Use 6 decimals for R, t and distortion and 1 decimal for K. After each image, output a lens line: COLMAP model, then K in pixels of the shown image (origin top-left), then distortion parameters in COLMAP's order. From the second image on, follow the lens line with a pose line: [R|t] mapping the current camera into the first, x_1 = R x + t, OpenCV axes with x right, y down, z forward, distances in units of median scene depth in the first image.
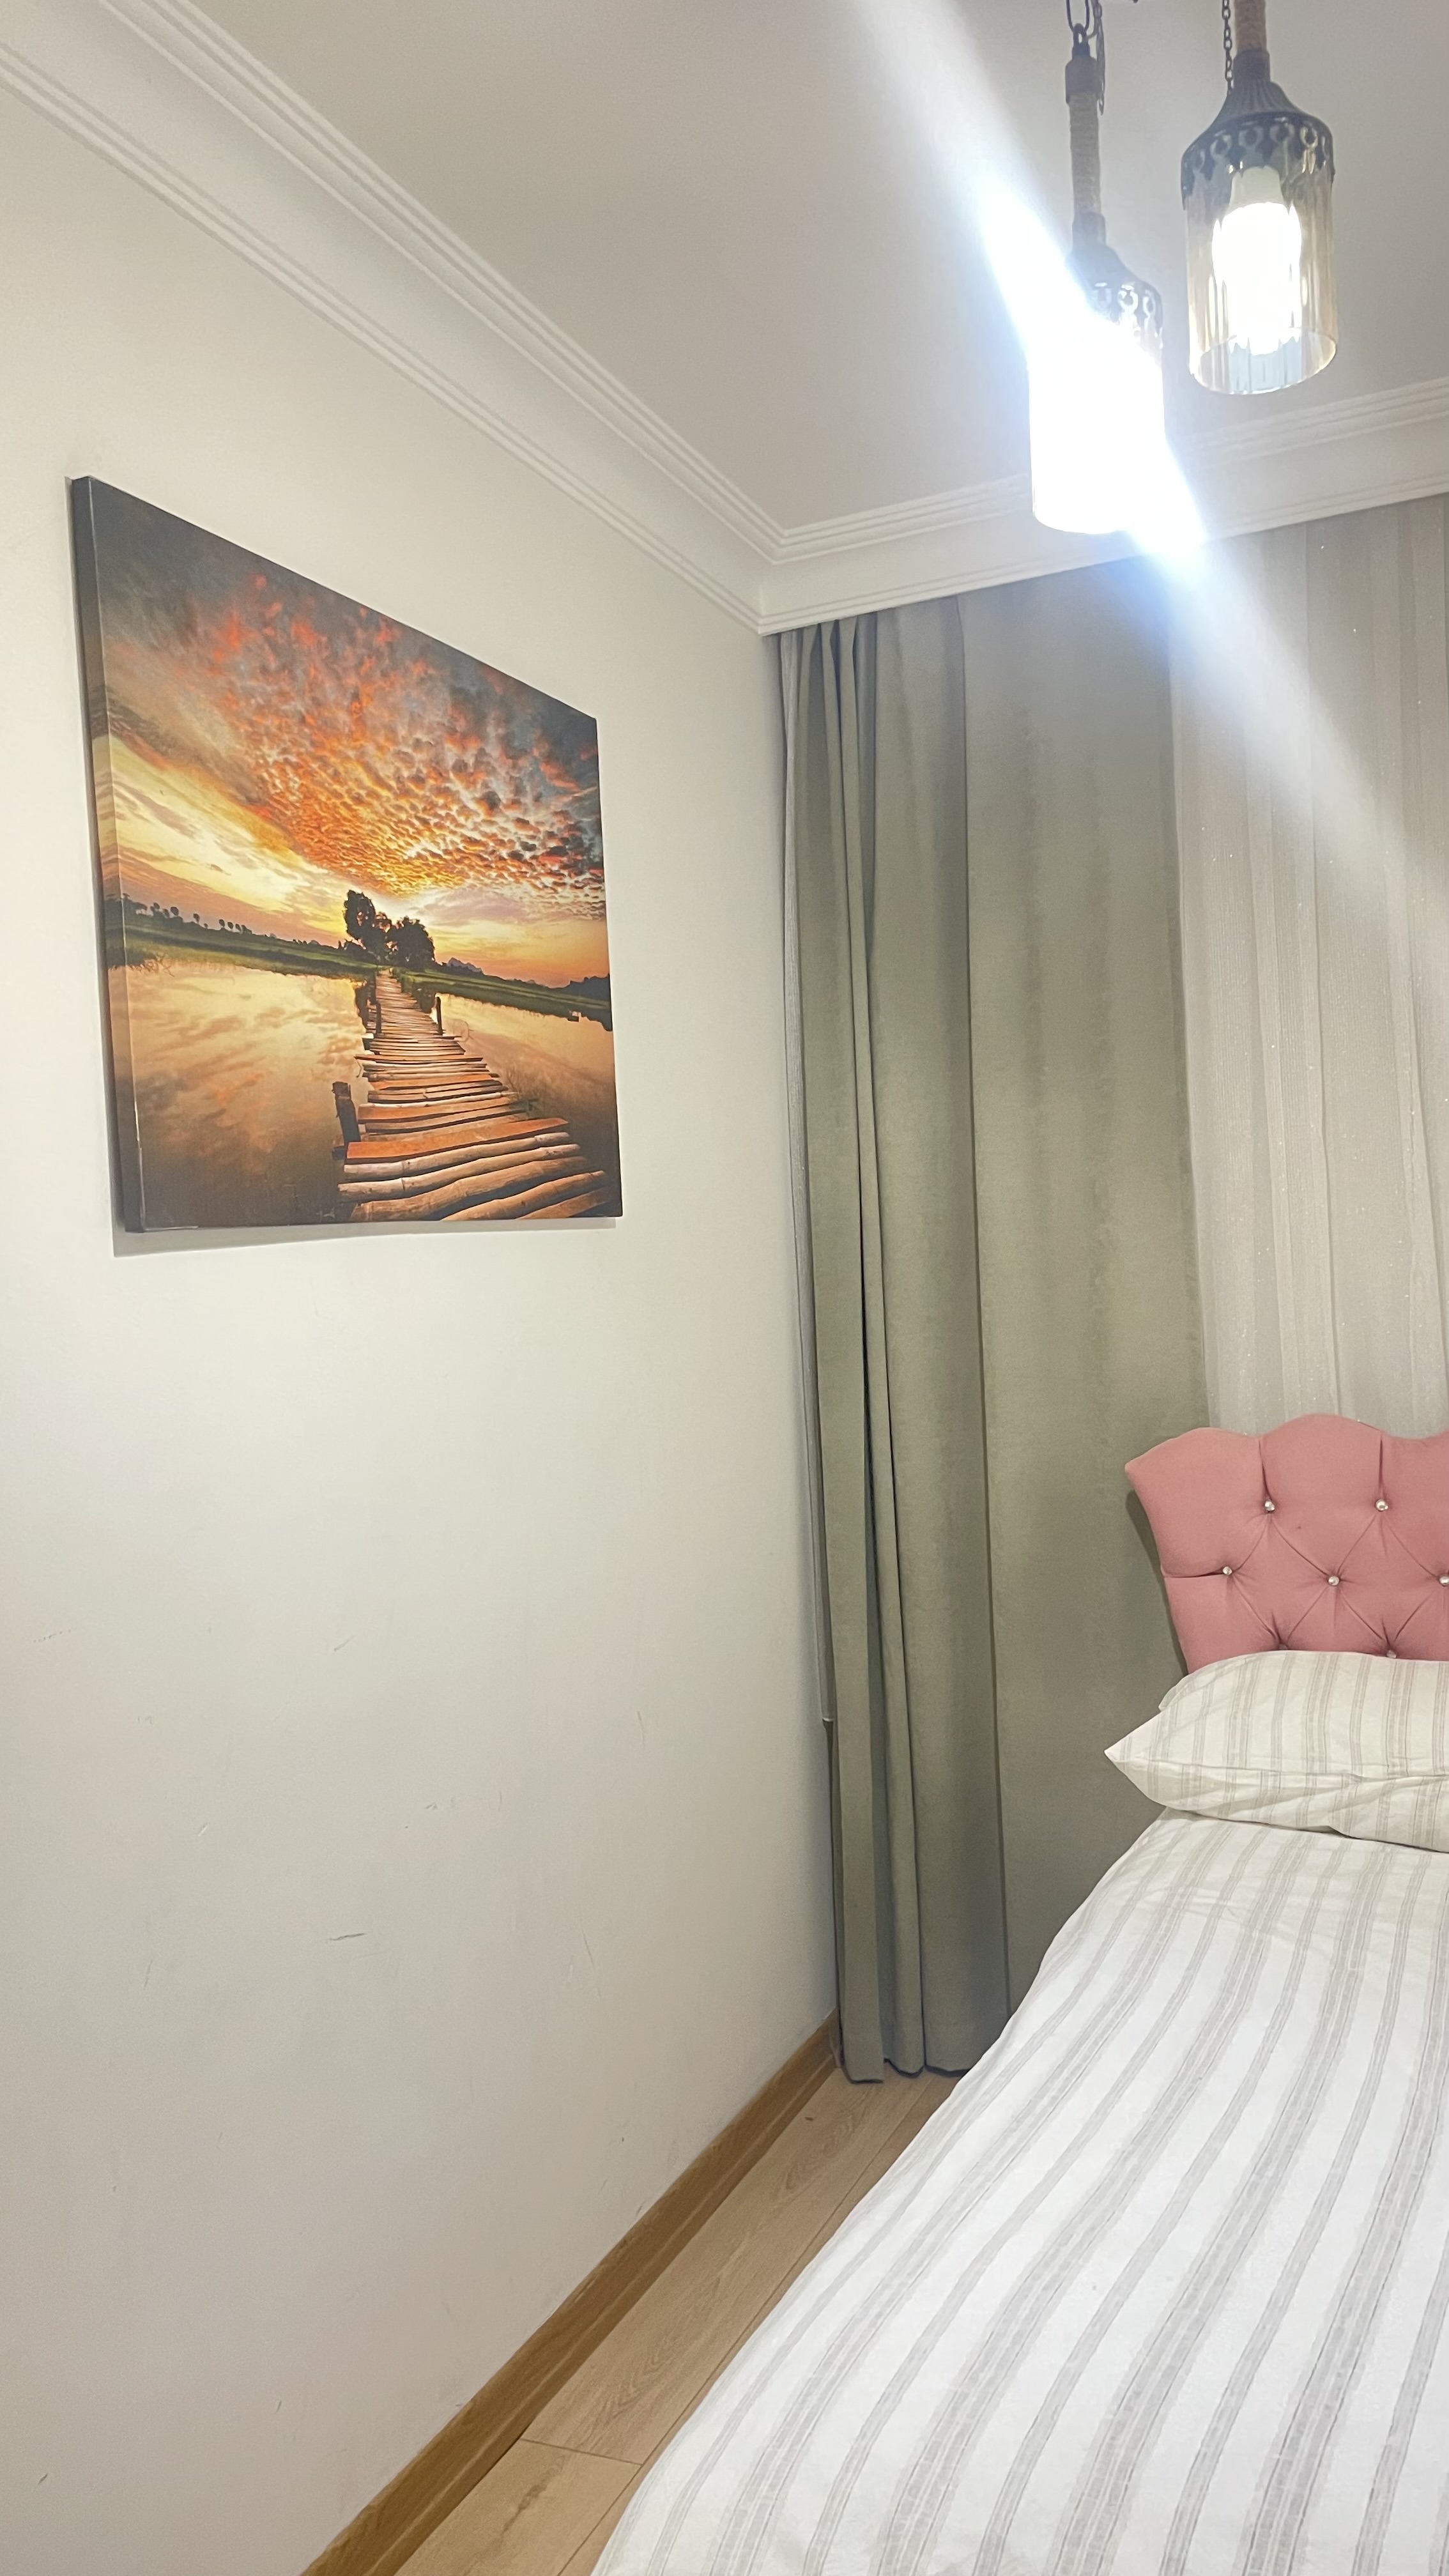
lens RADIAL K [[1960.5, 0, 719.0], [0, 1960.5, 1273.9], [0, 0, 1]] dist [0.104988, -0.142148]
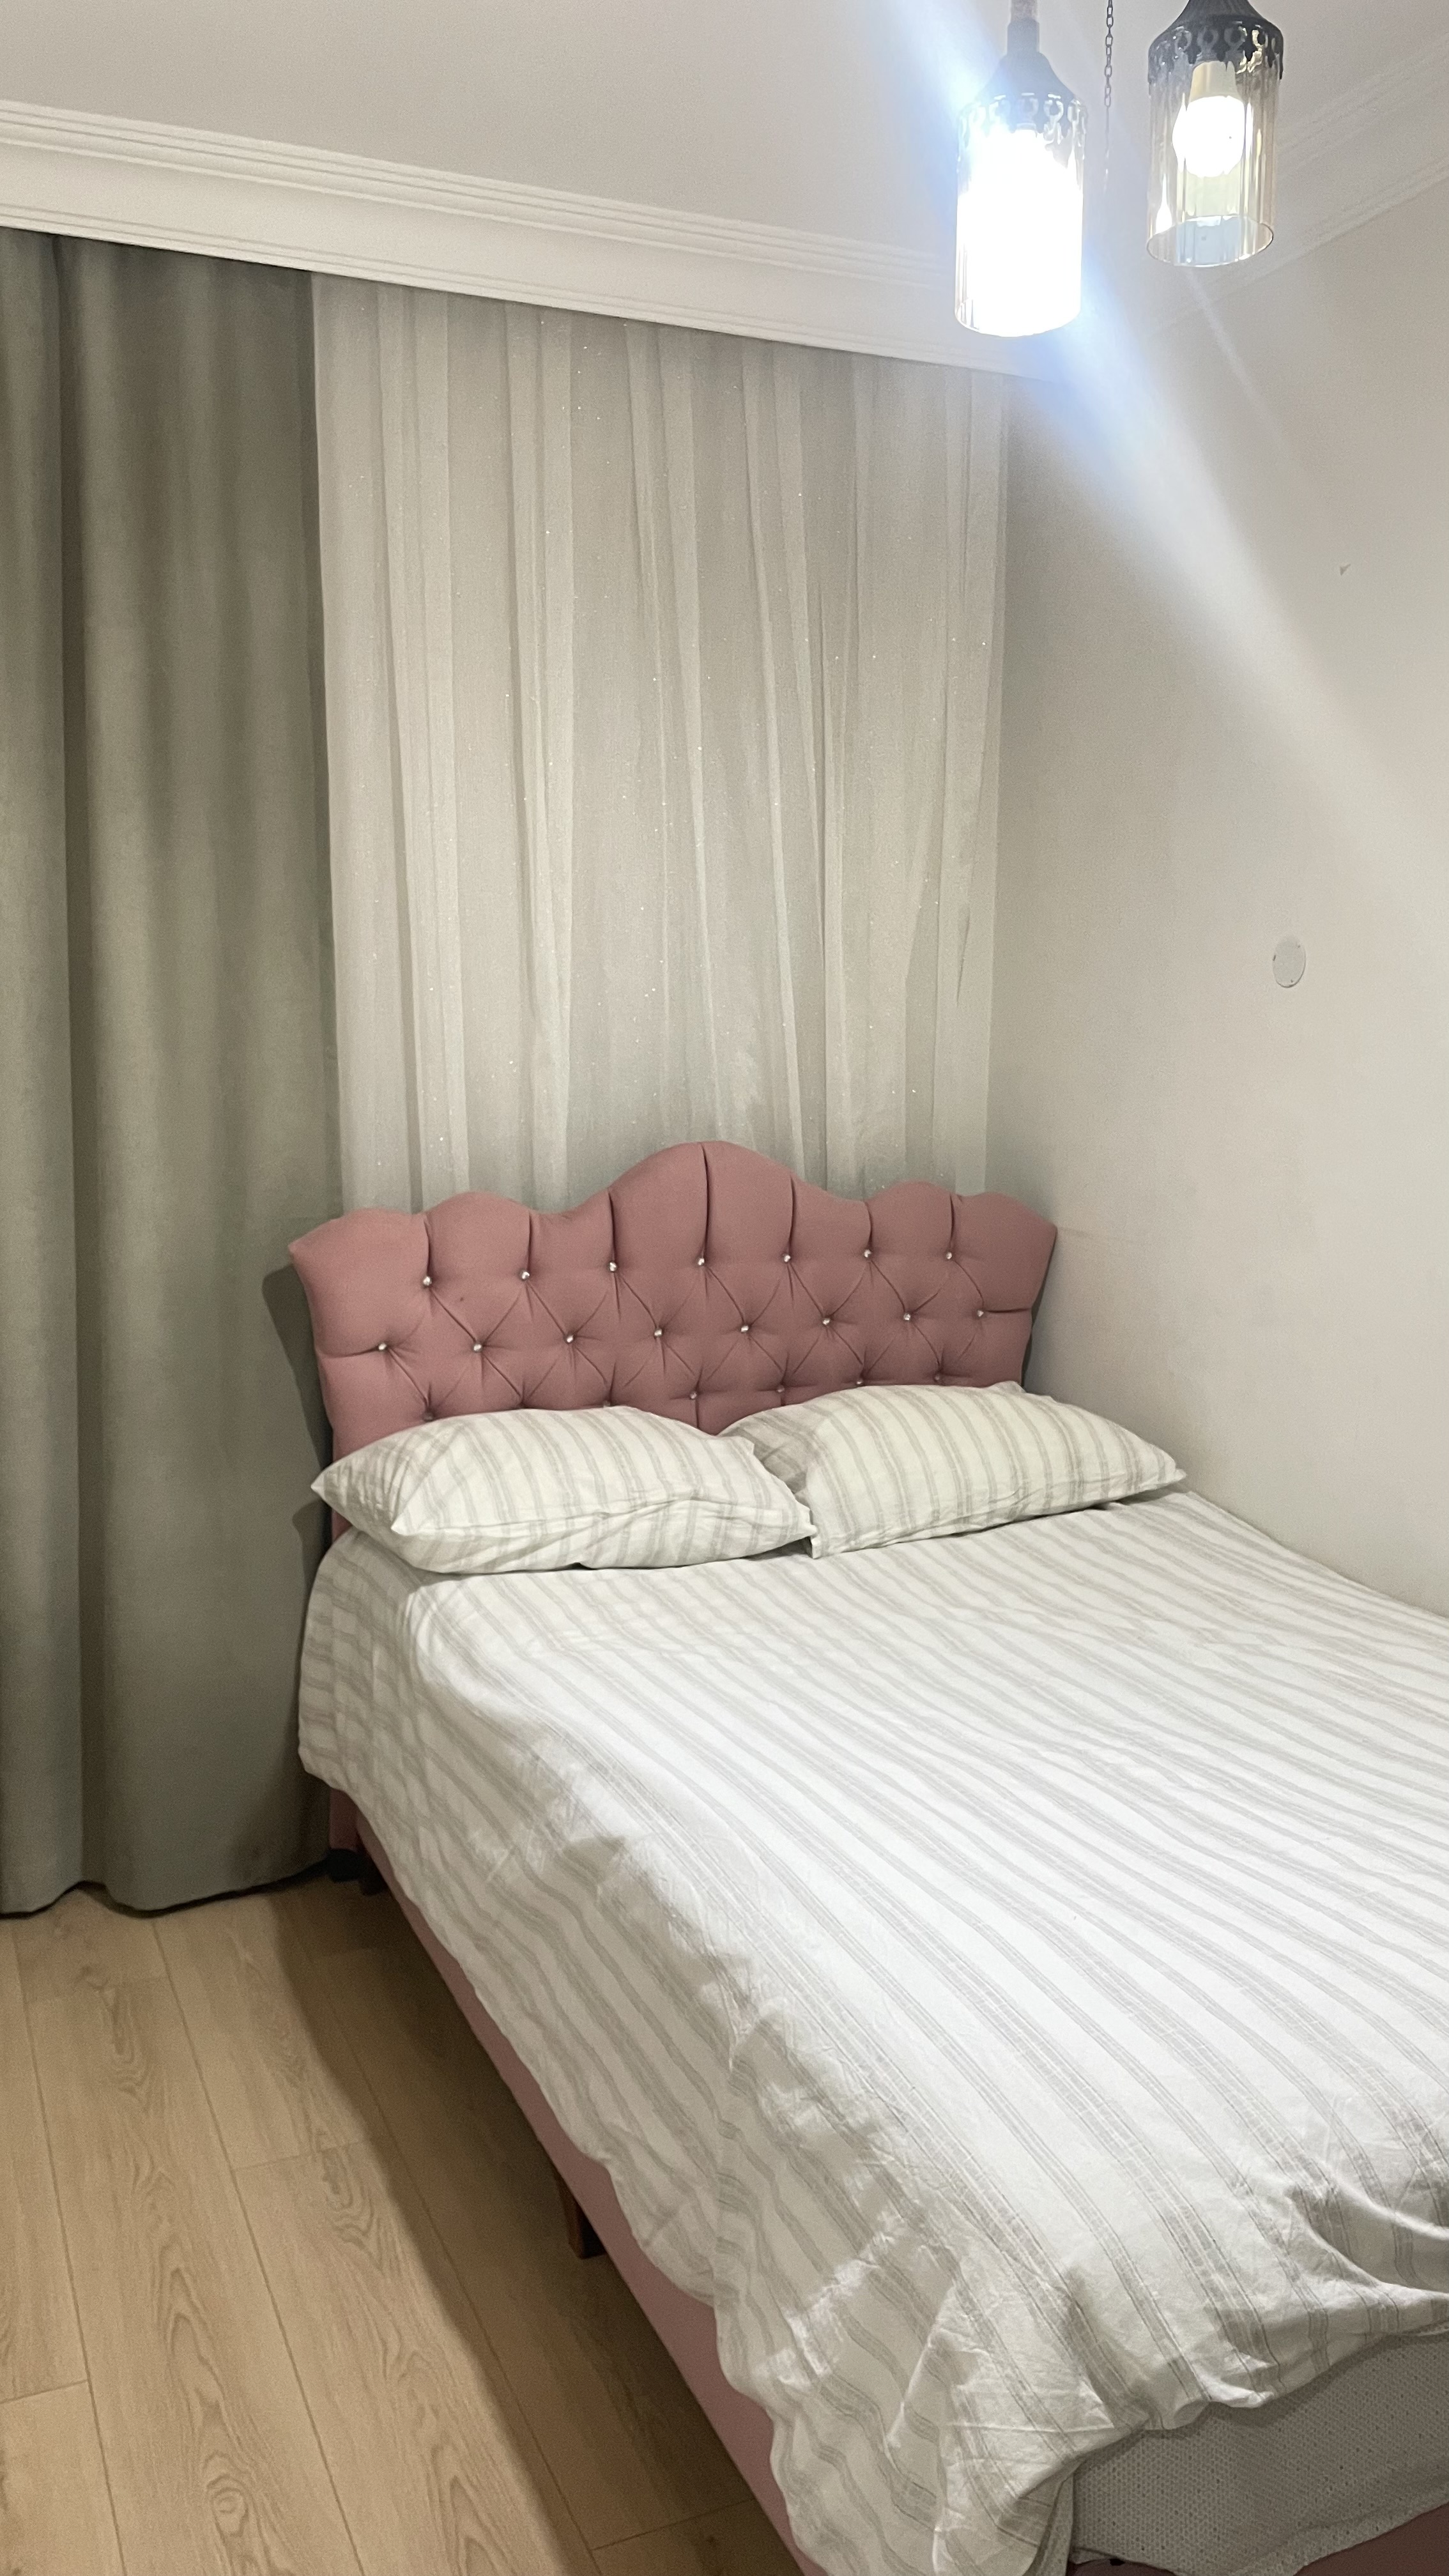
lens RADIAL K [[1960.5, 0, 719.0], [0, 1960.5, 1273.9], [0, 0, 1]] dist [0.104988, -0.142148]
pose [[0.669188, -0.037561, 0.742144, -0.438365], [-0.034423, 0.996083, 0.081452, 0.027956], [-0.742296, -0.080054, 0.665273, 0.232107]]
